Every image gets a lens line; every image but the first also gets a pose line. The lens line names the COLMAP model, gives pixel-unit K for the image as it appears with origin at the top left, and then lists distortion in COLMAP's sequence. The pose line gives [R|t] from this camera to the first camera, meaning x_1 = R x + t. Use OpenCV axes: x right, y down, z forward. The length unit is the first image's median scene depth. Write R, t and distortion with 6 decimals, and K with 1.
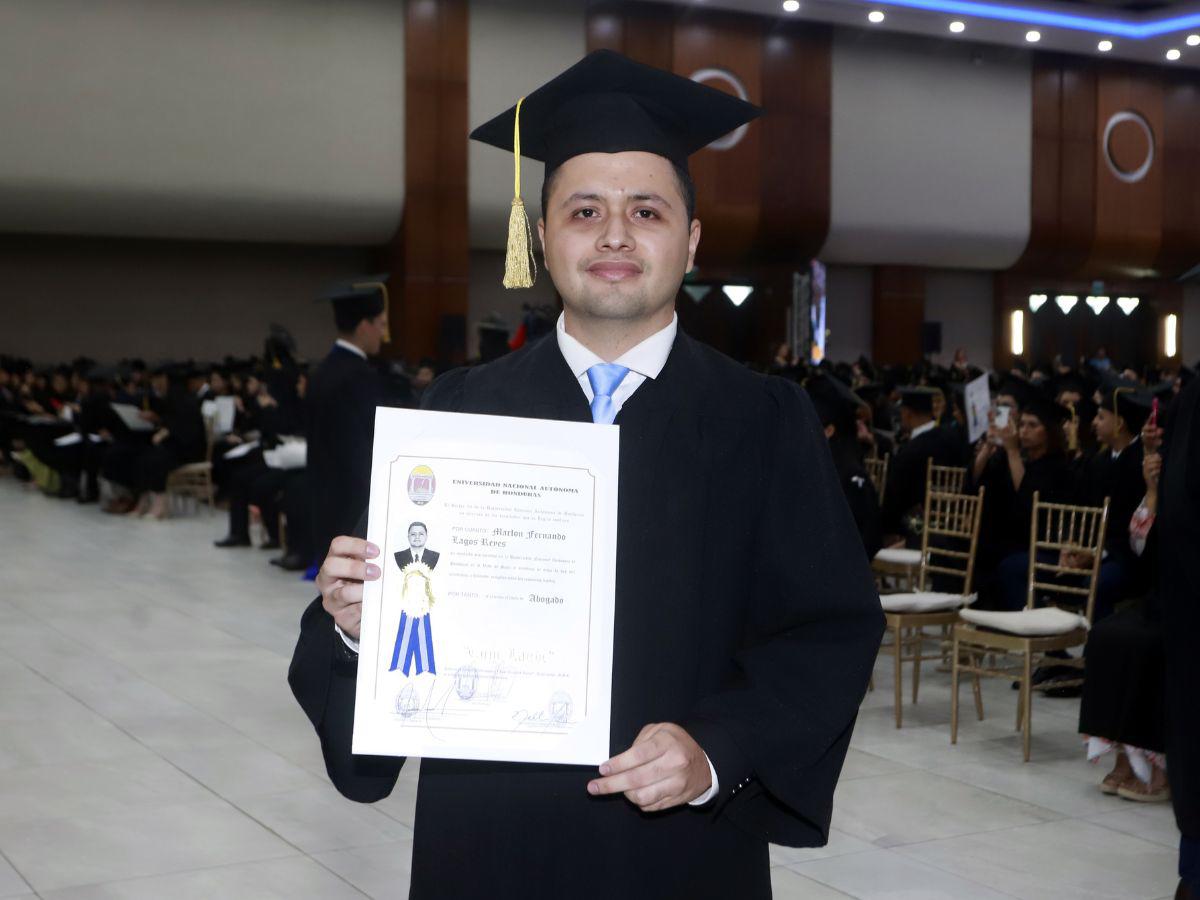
lens RADIAL K [[1838.8, 0, 600.0], [0, 1838.8, 450.0], [0, 0, 1]] dist [-0.009622, -0.030980]
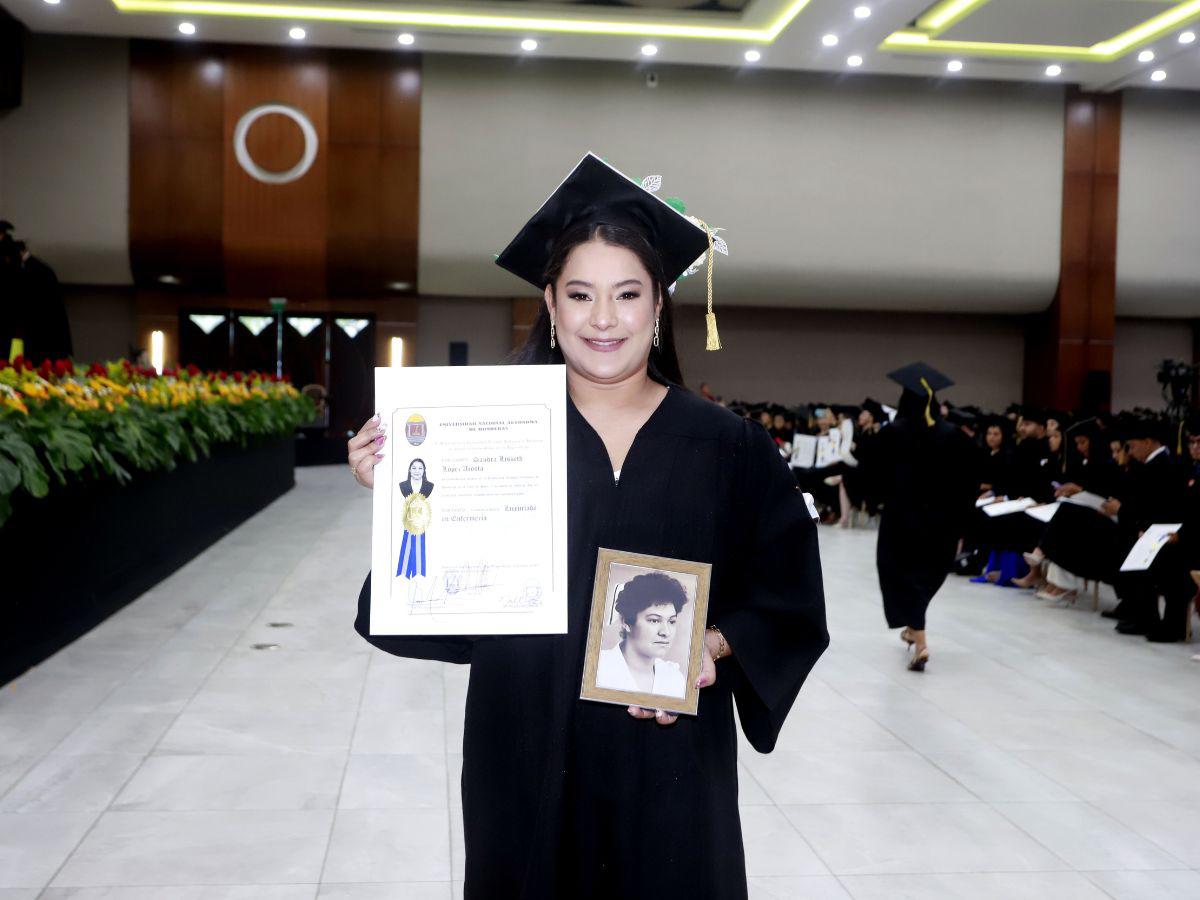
lens RADIAL K [[1493.6, 0, 580.7], [0, 1493.6, 452.4], [0, 0, 1]] dist [-0.017958, 0.009492]
pose [[0.918195, 0.027176, -0.395195, 0.659905], [-0.034688, 0.999328, -0.011873, -0.014224], [0.394607, 0.024610, 0.918520, 0.384112]]
